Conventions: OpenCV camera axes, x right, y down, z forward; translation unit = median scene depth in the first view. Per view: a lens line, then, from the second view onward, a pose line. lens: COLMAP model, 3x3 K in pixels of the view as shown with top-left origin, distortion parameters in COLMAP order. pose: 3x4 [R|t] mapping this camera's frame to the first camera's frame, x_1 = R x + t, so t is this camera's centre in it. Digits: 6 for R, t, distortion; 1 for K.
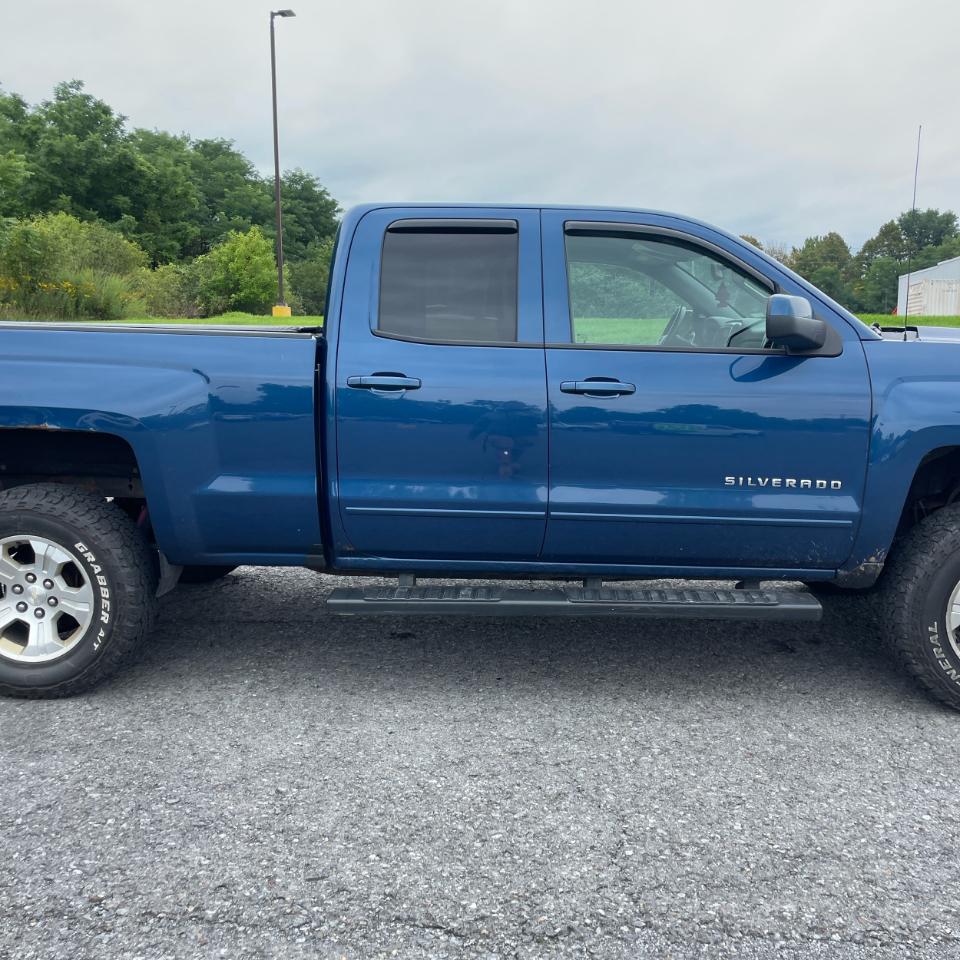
lens RADIAL K [[972.4, 0, 481.0], [0, 972.4, 485.0], [0, 0, 1]] dist [0.050390, 0.000000]
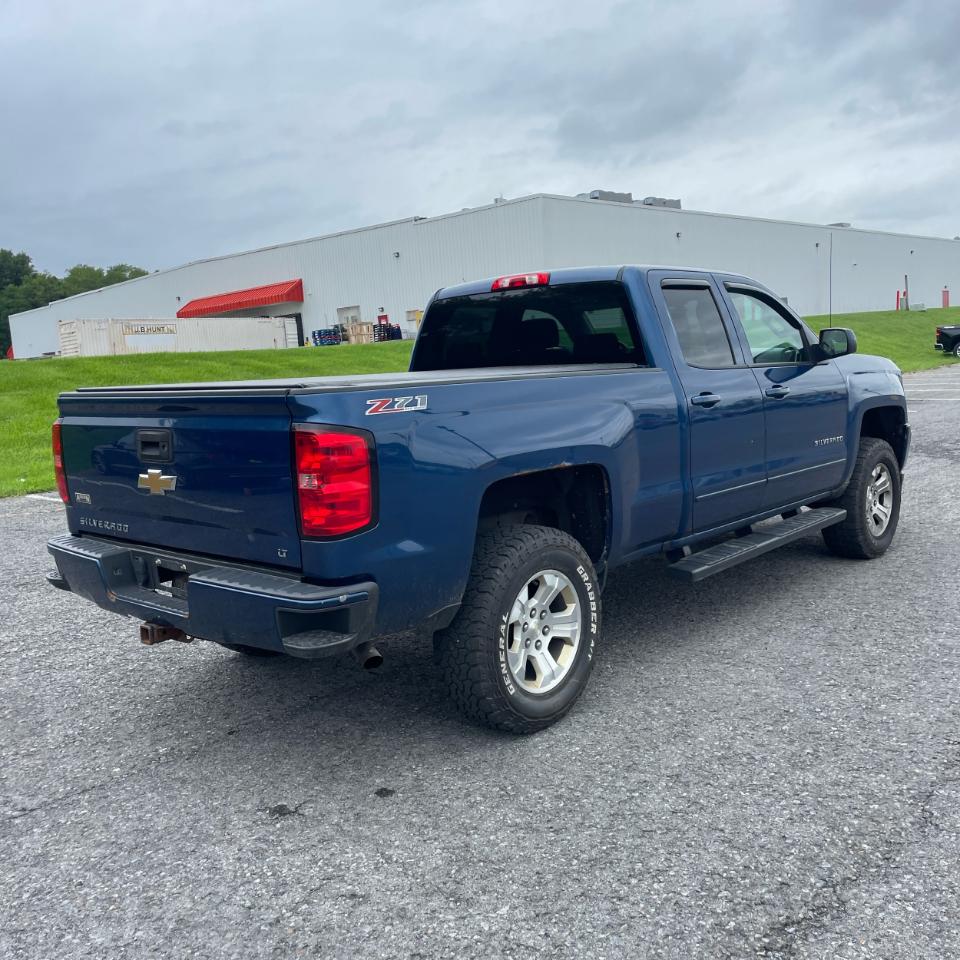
lens RADIAL K [[972.4, 0, 473.7], [0, 972.4, 487.2], [0, 0, 1]] dist [0.050390, 0.000000]
pose [[0.639232, -0.144600, 0.755297, -1.039003], [0.171454, 0.984239, 0.043324, -0.077302], [-0.749657, 0.101804, 0.653949, 0.288792]]
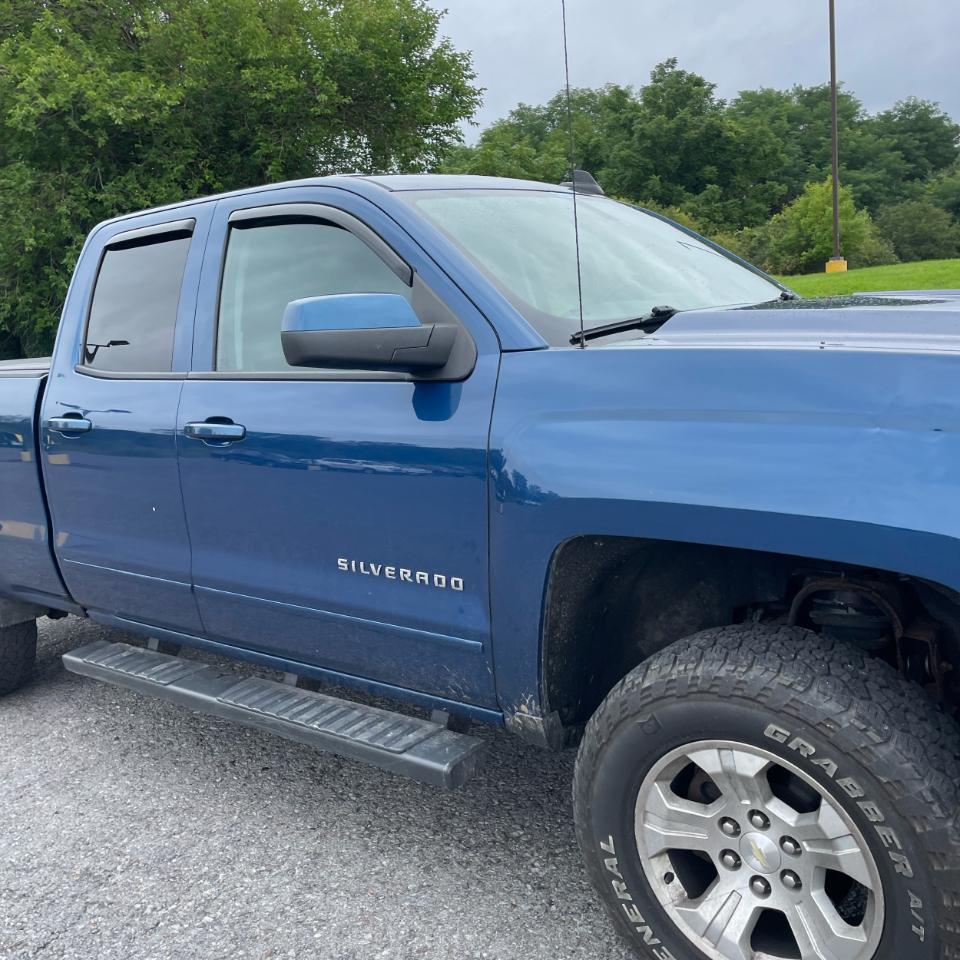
lens RADIAL K [[972.4, 0, 470.8], [0, 972.4, 489.7], [0, 0, 1]] dist [0.050390, 0.000000]
pose [[0.800750, 0.034729, -0.597991, 0.571608], [-0.008473, 0.998875, 0.046666, -0.069667], [0.598939, -0.032301, 0.800143, 0.388488]]
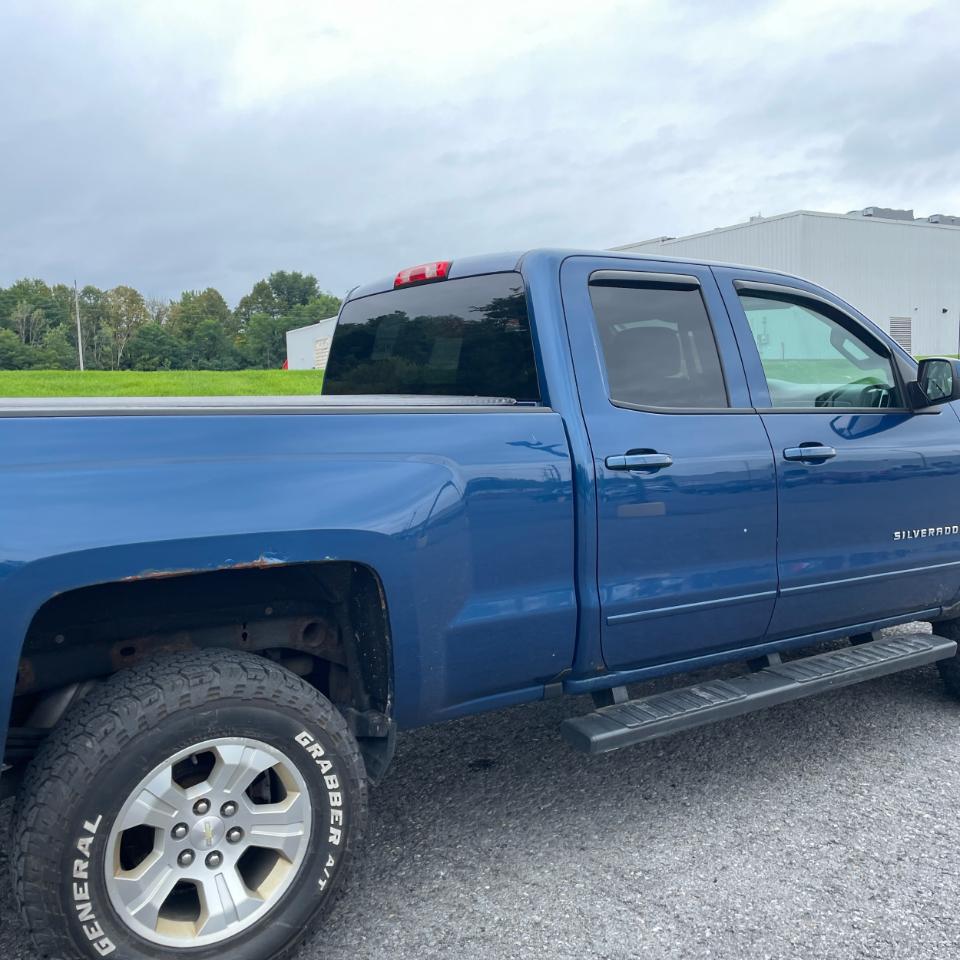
lens RADIAL K [[972.4, 0, 475.0], [0, 972.4, 482.4], [0, 0, 1]] dist [0.050390, 0.000000]
pose [[0.819151, -0.073062, 0.568906, -0.538594], [0.103459, 0.994406, -0.021261, -0.065405], [-0.564170, 0.076274, 0.822128, 0.304520]]
